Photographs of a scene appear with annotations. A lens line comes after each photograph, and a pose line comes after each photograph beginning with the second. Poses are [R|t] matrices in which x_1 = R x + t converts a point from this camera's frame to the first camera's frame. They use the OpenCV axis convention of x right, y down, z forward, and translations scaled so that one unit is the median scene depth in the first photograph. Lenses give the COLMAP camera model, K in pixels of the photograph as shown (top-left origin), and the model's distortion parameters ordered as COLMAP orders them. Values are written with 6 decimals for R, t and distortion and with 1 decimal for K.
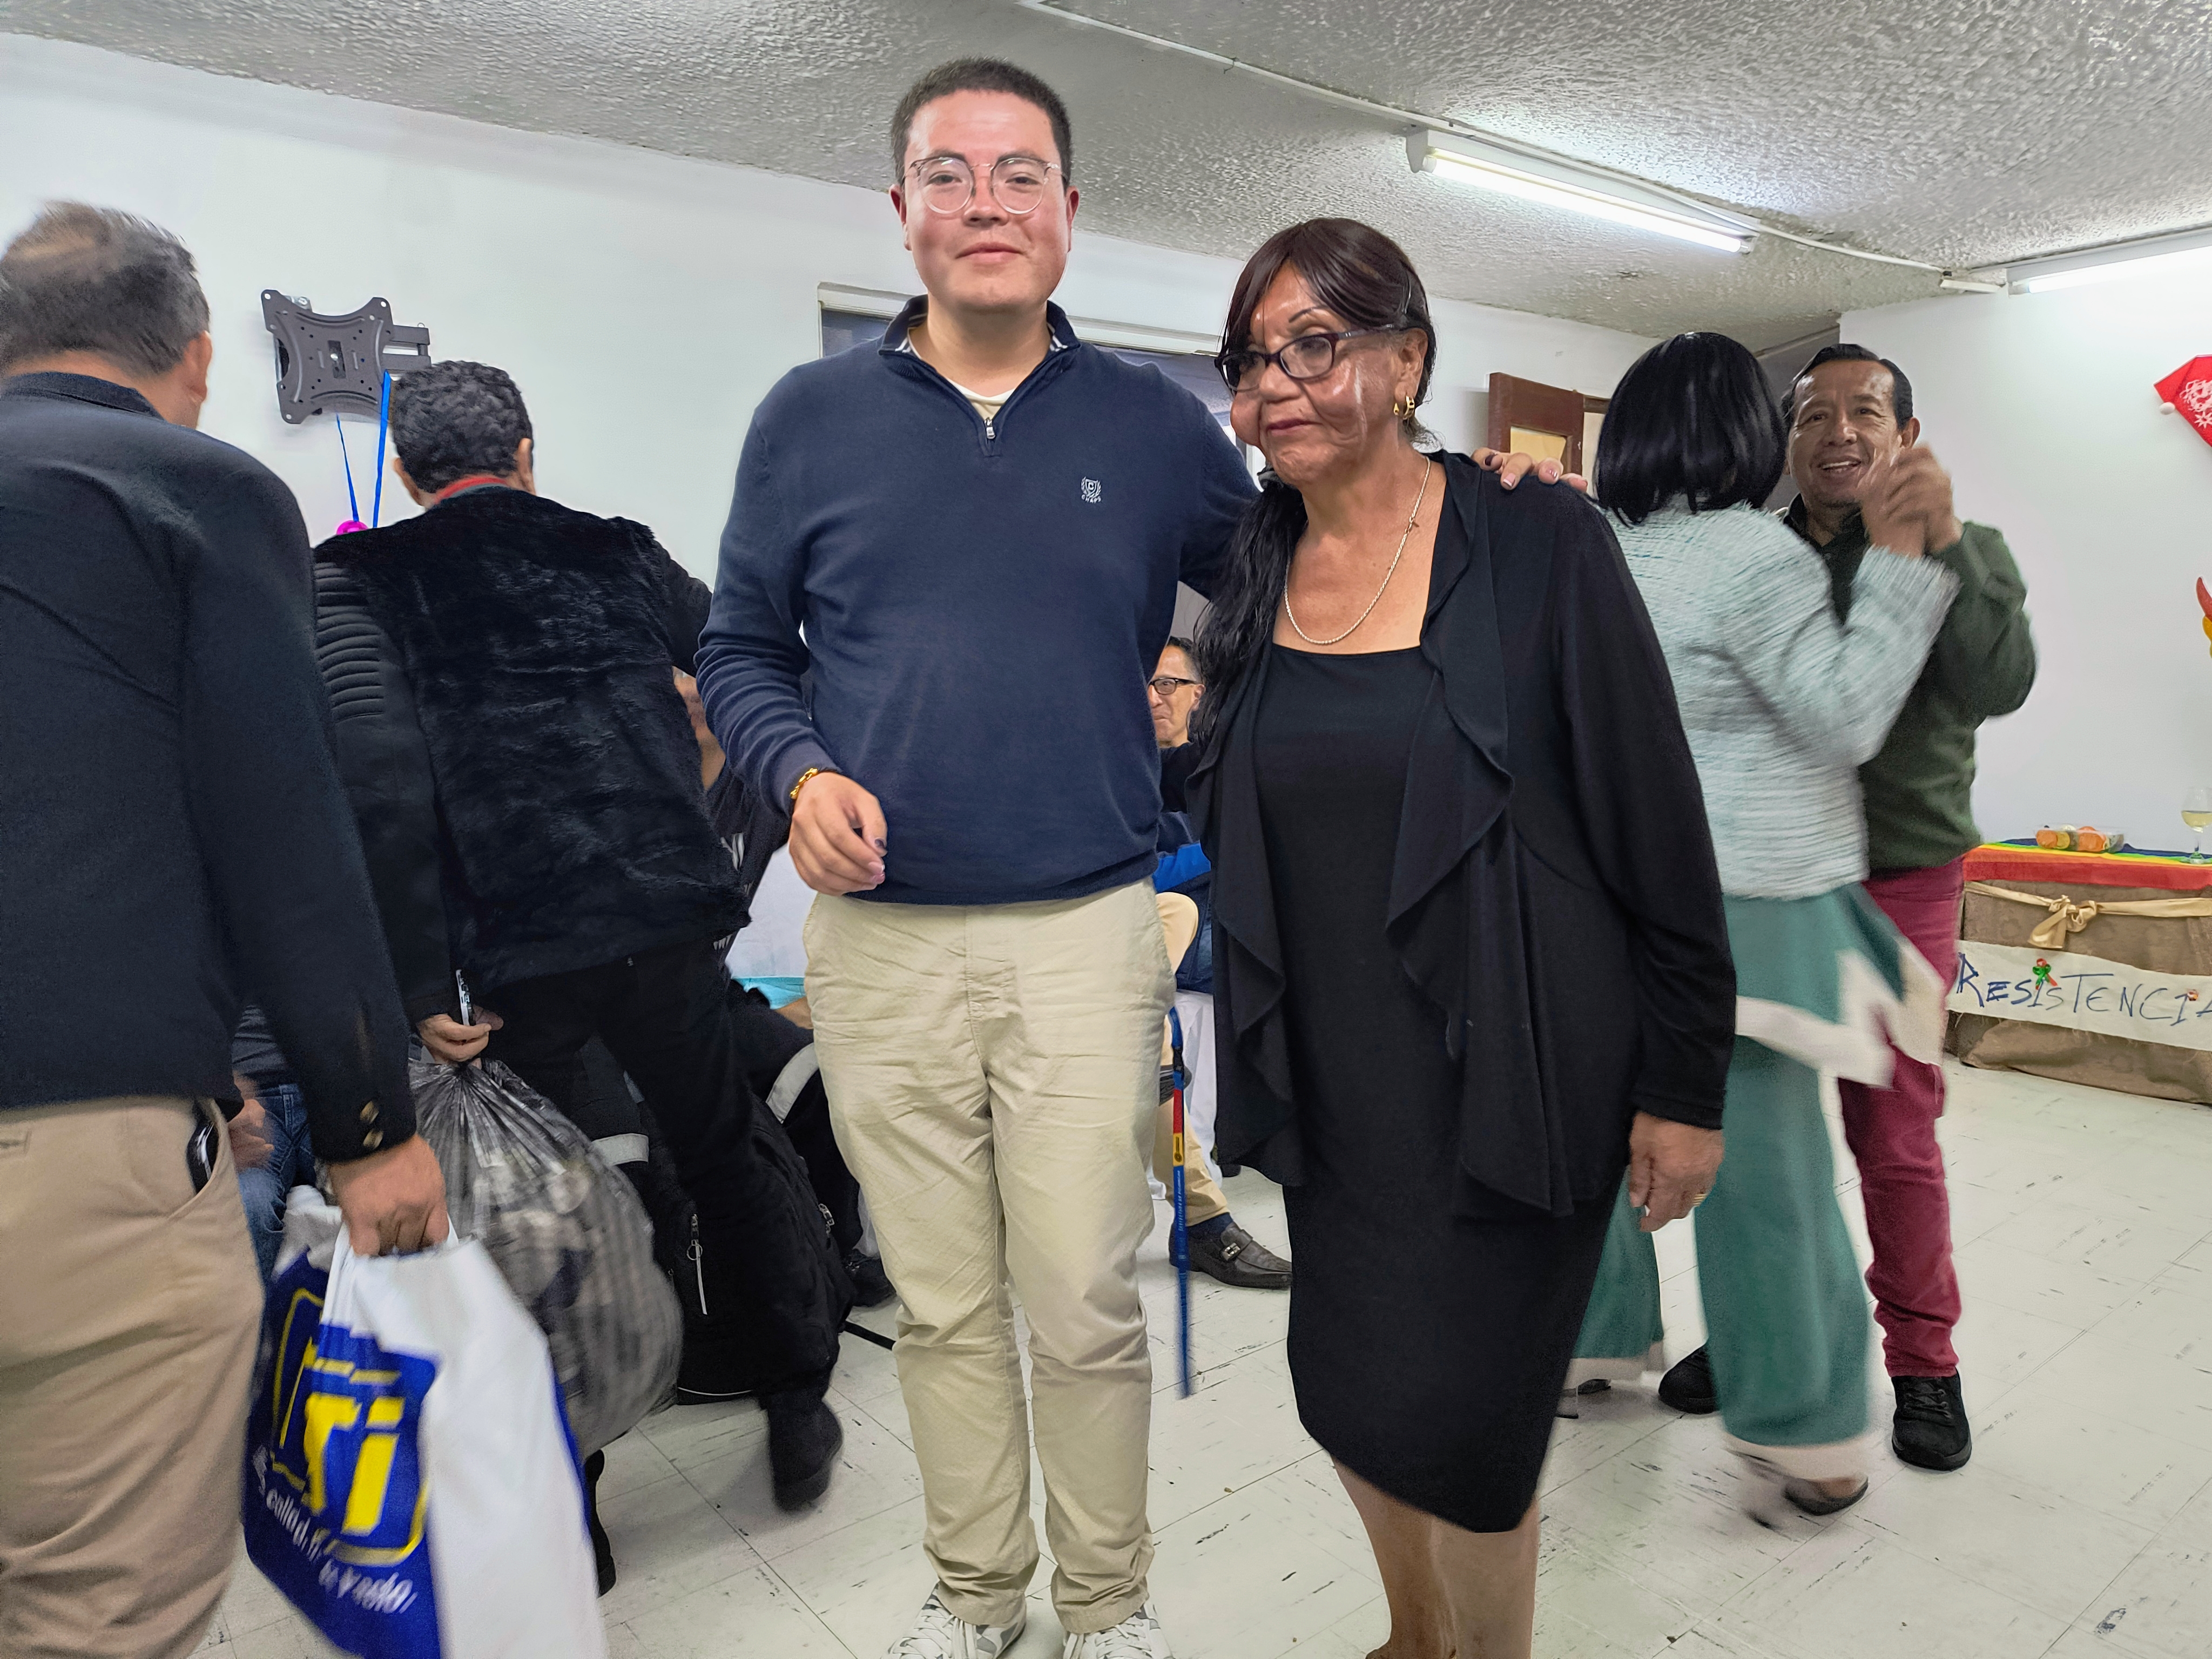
lens RADIAL K [[1547.0, 0, 1130.2], [0, 1547.0, 840.8], [0, 0, 1]] dist [-0.002686, 0.013061]
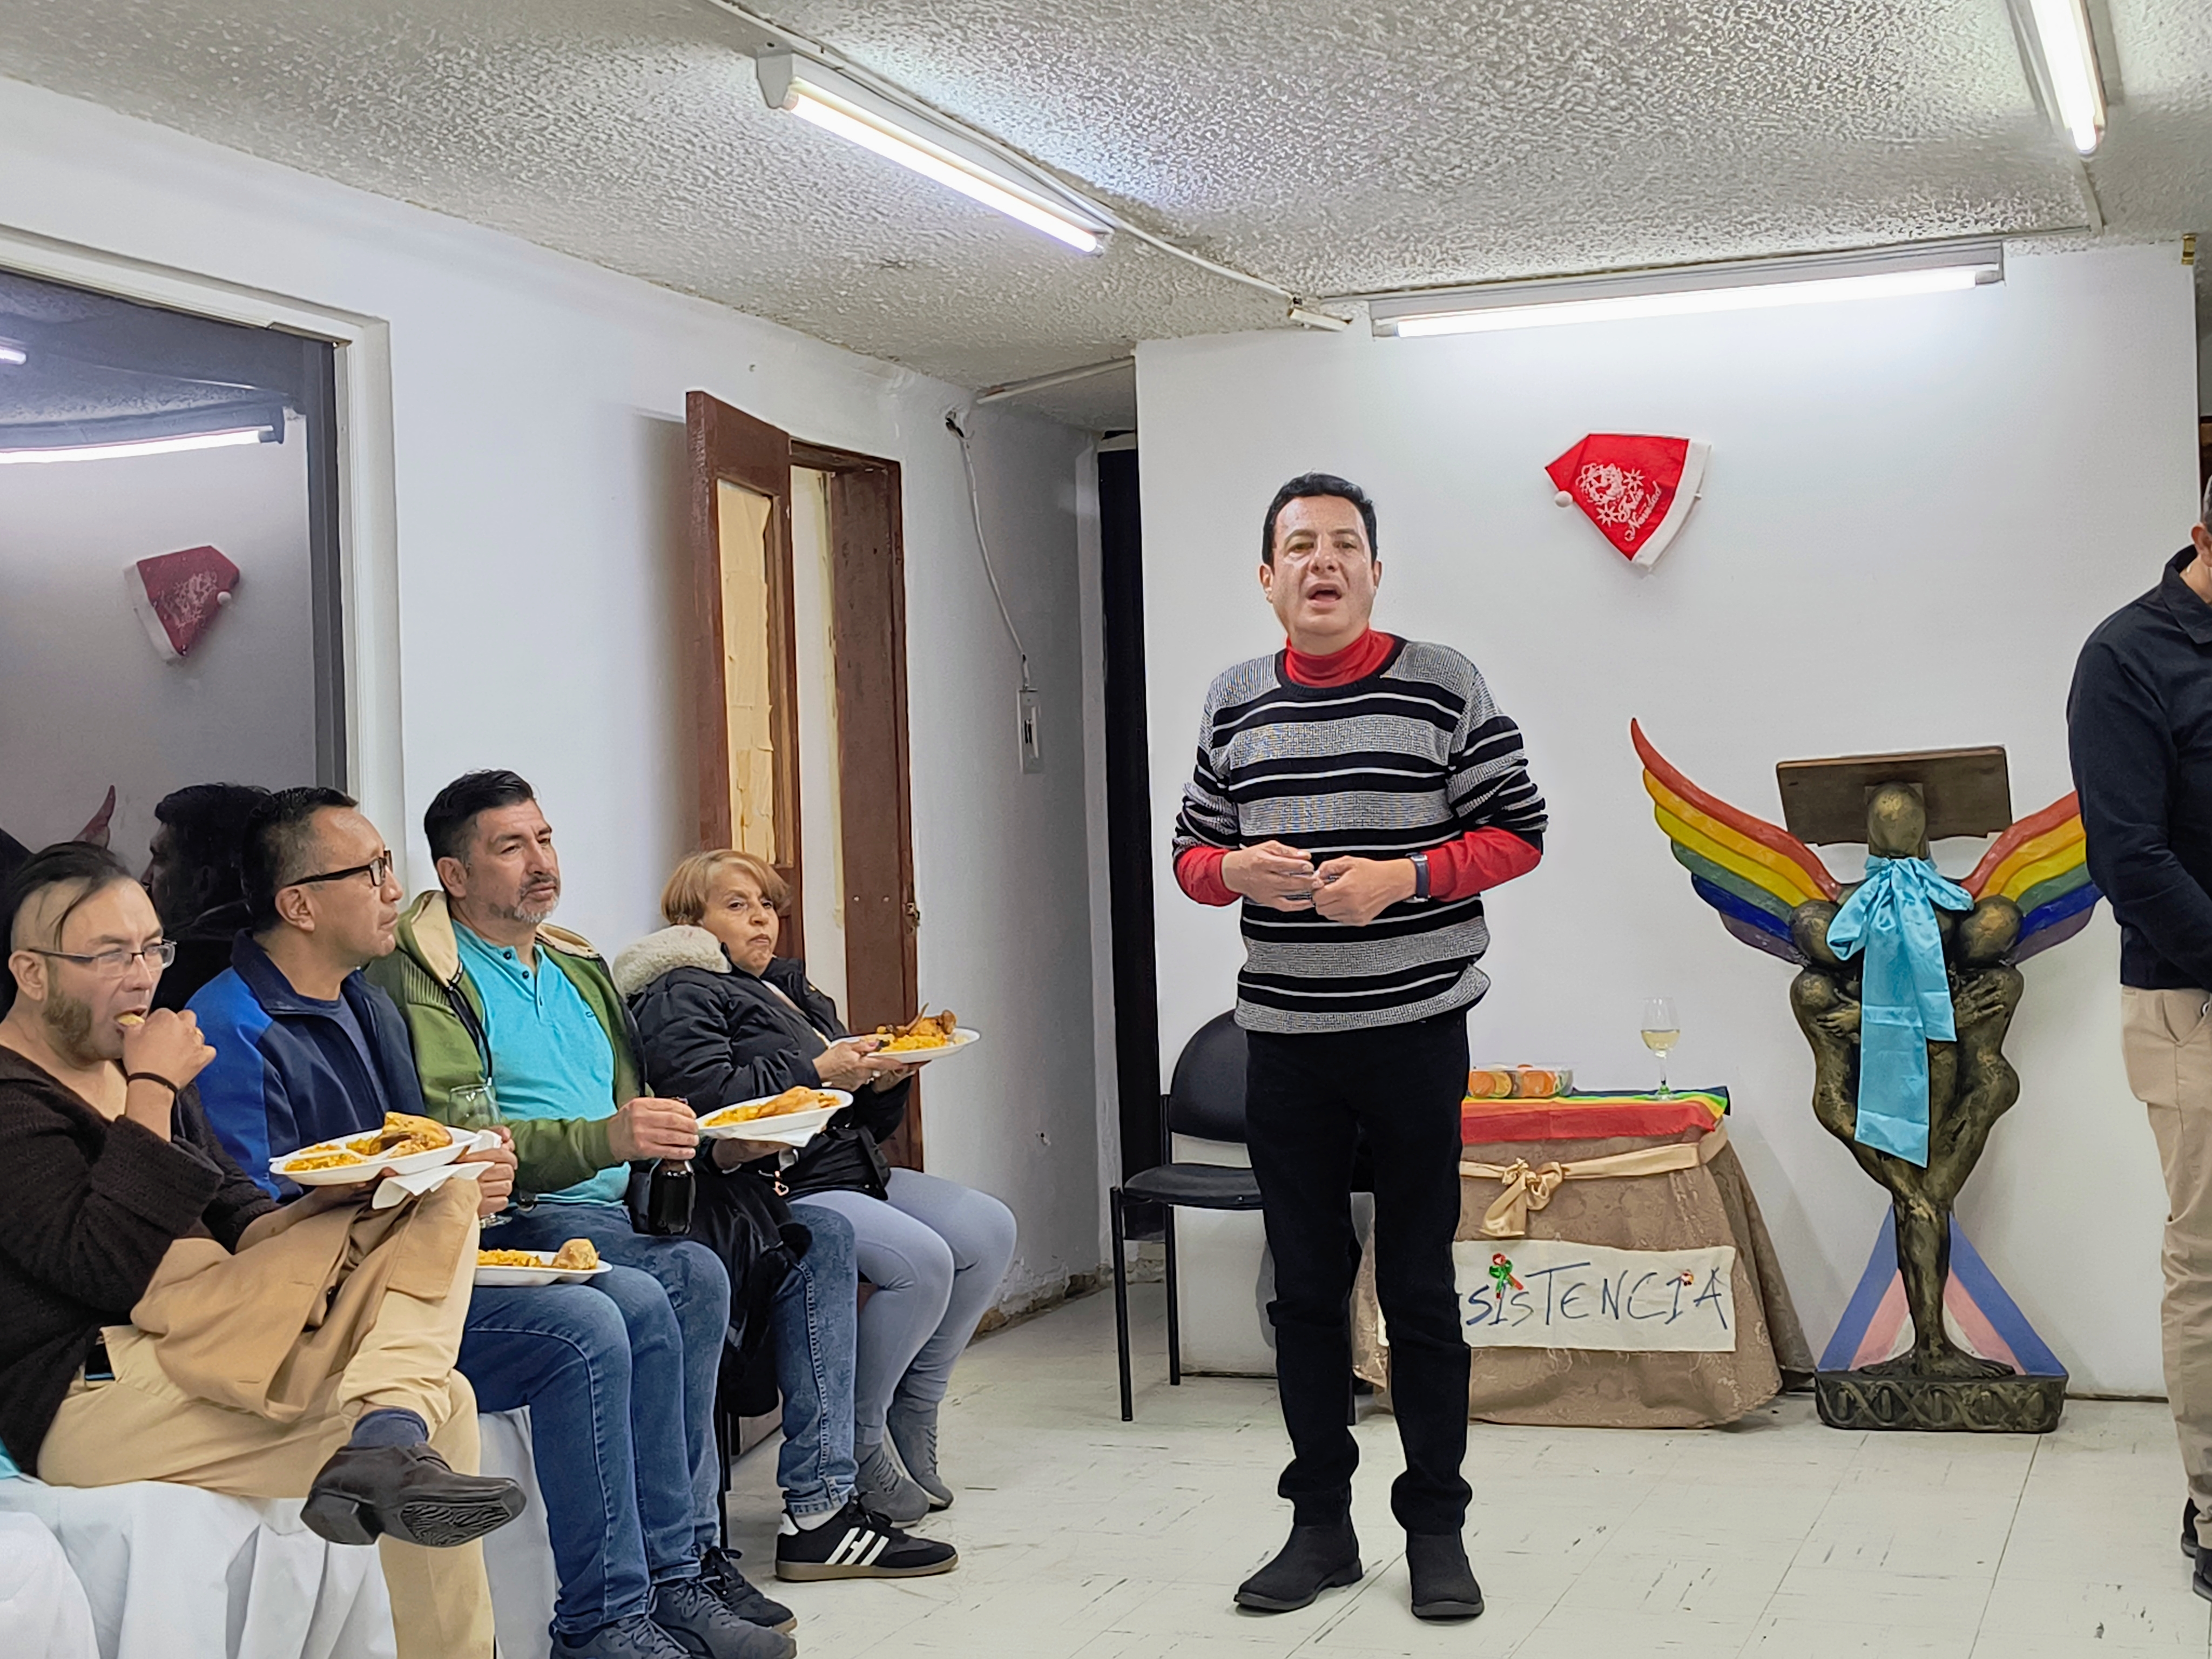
lens RADIAL K [[3054.2, 0, 1107.4], [0, 3054.2, 781.2], [0, 0, 1]] dist [-0.087022, 0.504112]
pose [[0.864586, 0.000052, 0.502485, -0.331940], [0.082189, 0.986518, -0.141519, 0.058921], [-0.495718, 0.163655, 0.852925, -0.159745]]
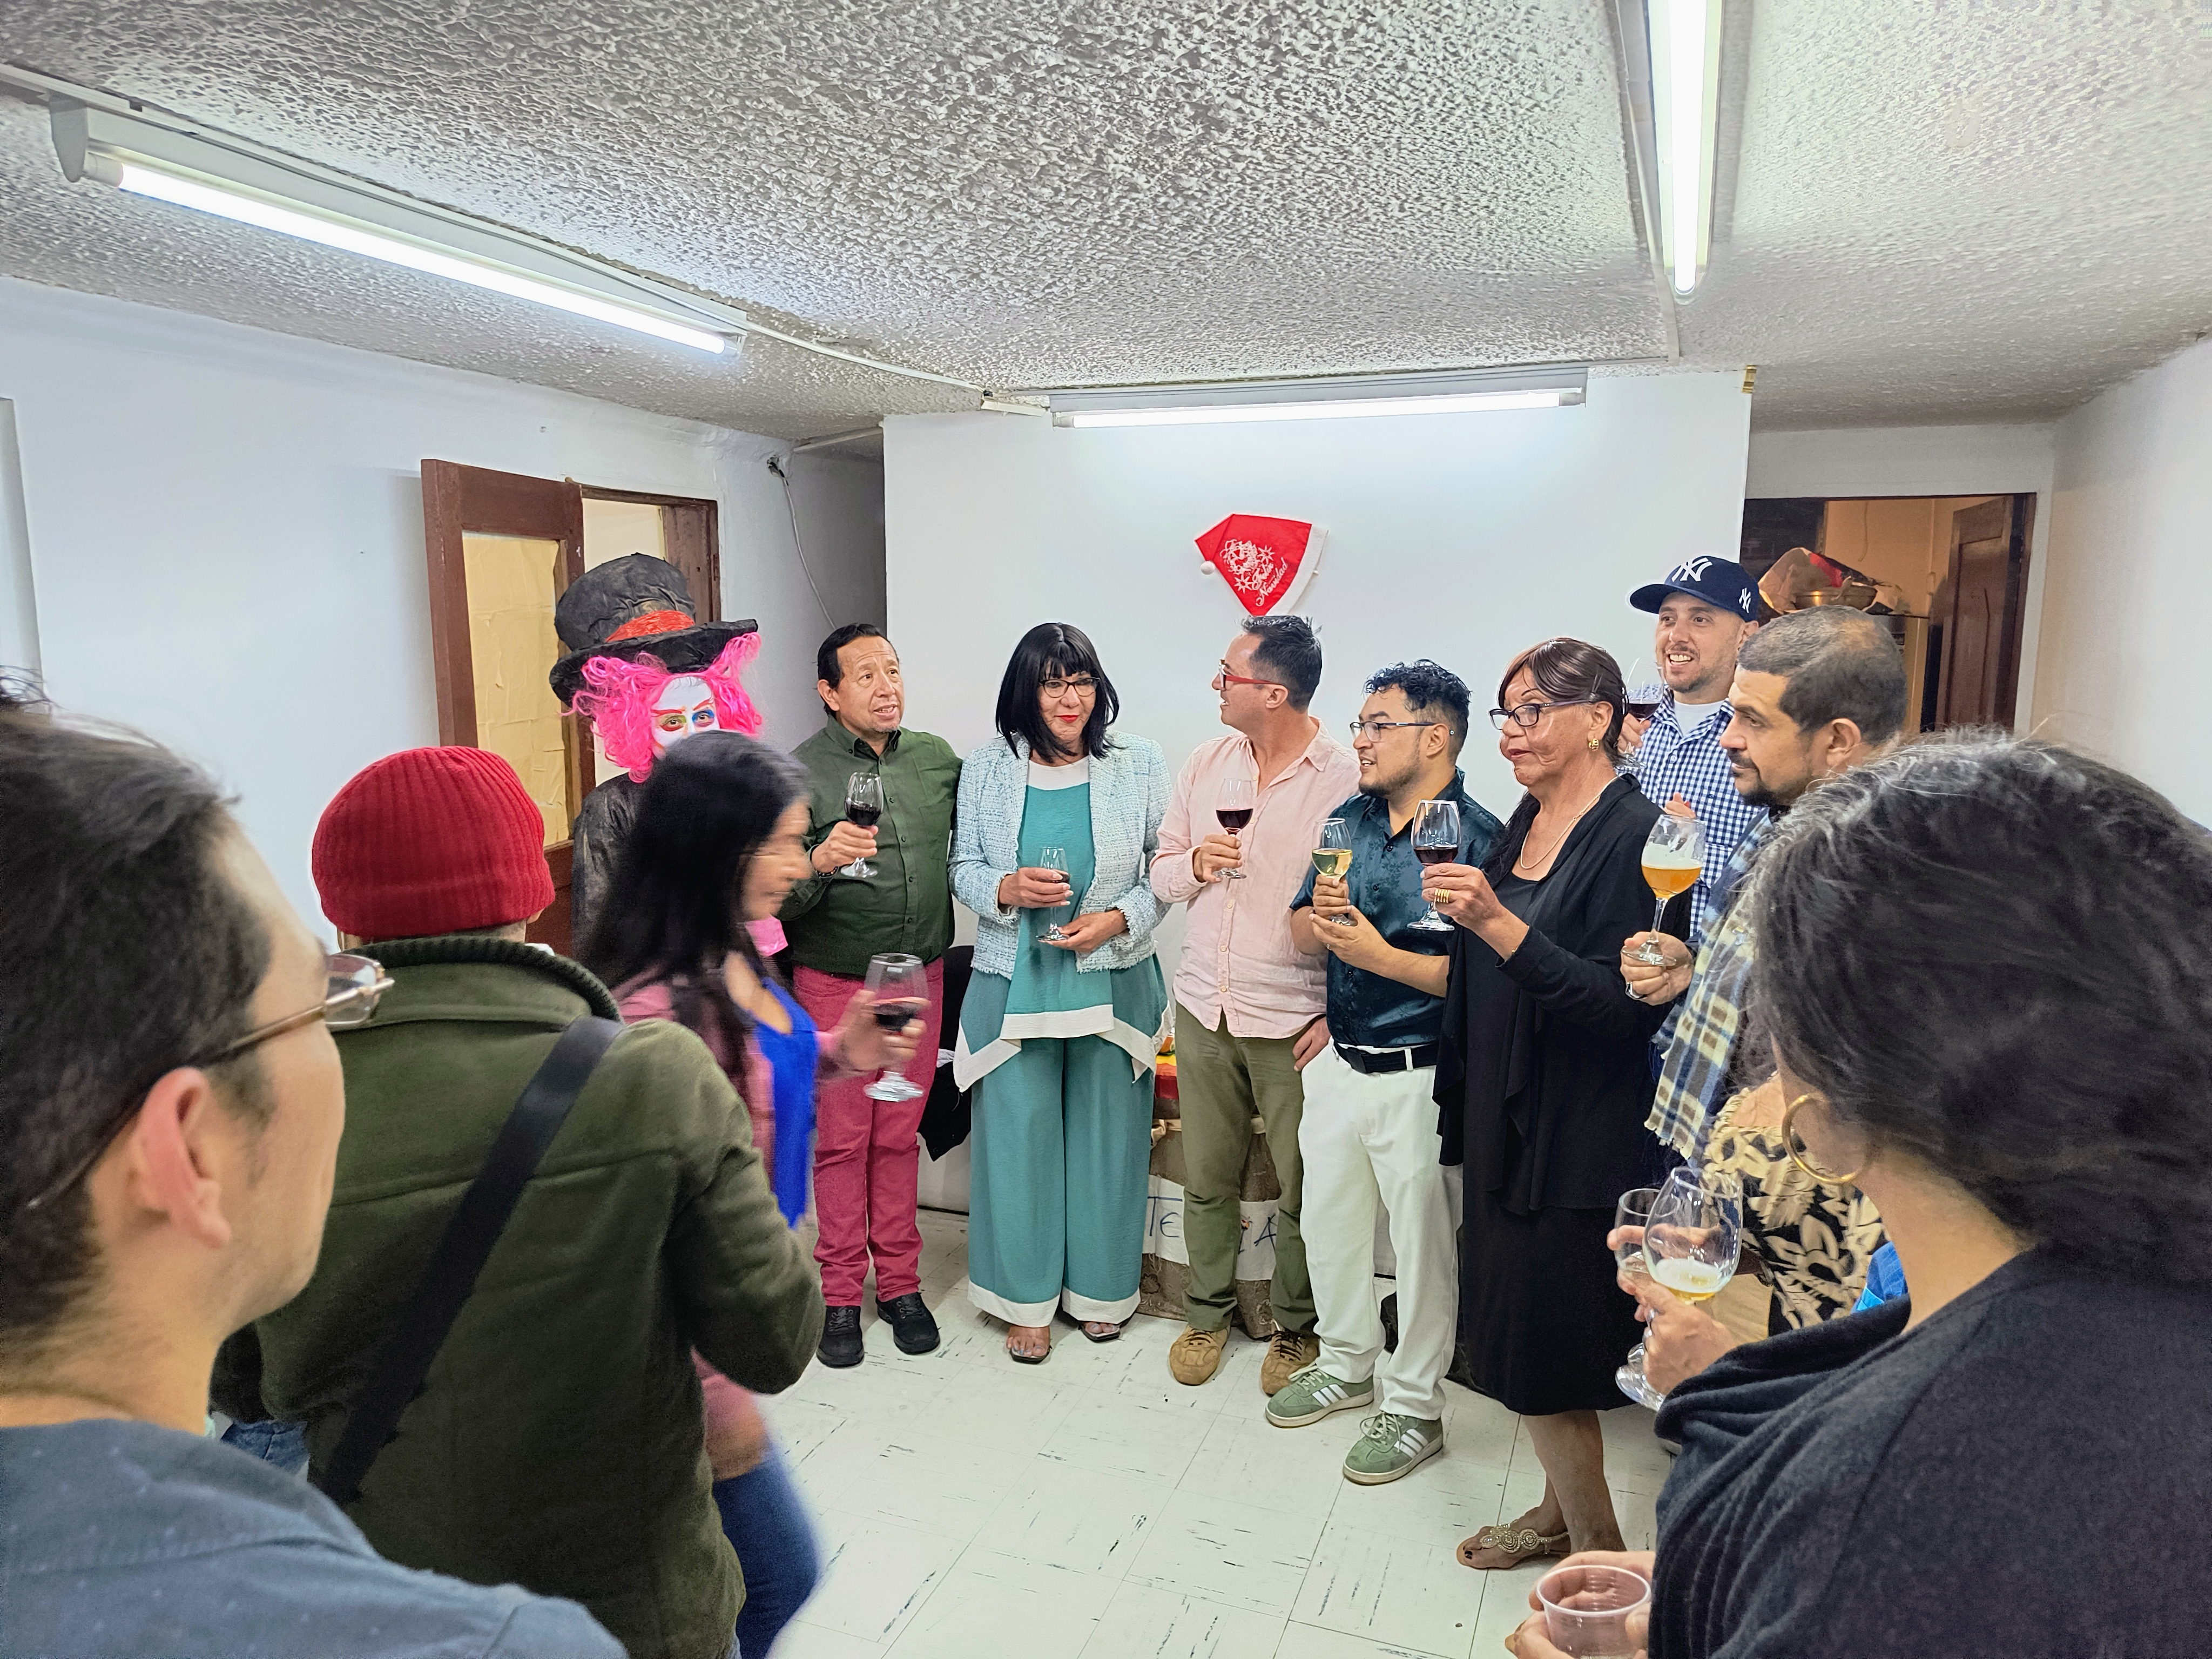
lens RADIAL K [[1502.1, 0, 1106.0], [0, 1502.1, 829.5], [0, 0, 1]] dist [0.048491, -0.053826]
pose [[0.866508, -0.047551, 0.496893, 0.205988], [0.044619, 0.998846, 0.017776, -0.178510], [-0.497165, 0.006768, 0.867630, 0.320959]]
